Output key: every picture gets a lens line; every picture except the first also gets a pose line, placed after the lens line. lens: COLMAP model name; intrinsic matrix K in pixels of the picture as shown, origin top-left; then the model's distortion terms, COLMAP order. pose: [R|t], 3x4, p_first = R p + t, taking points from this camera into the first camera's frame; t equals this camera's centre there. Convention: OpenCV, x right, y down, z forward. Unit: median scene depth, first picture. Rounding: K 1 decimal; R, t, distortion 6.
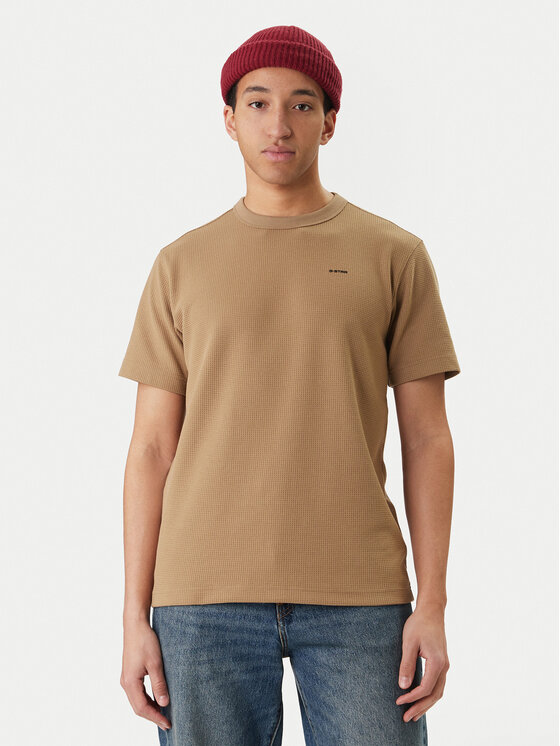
lens RADIAL K [[1170.0, 0, 282.7], [0, 1170.0, 374.3], [0, 0, 1]] dist [-0.010614, 0.000000]
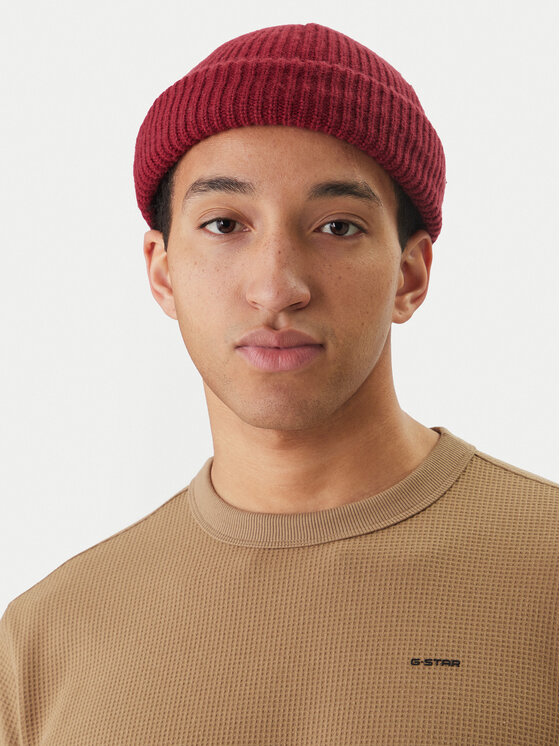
lens RADIAL K [[1999.8, 0, 280.4], [0, 1999.8, 373.0], [0, 0, 1]] dist [0.313672, 0.000000]
pose [[0.998626, -0.027377, -0.044694, 0.025115], [0.019775, 0.986521, -0.162433, -0.076588], [0.048539, 0.161326, 0.985707, 0.365230]]
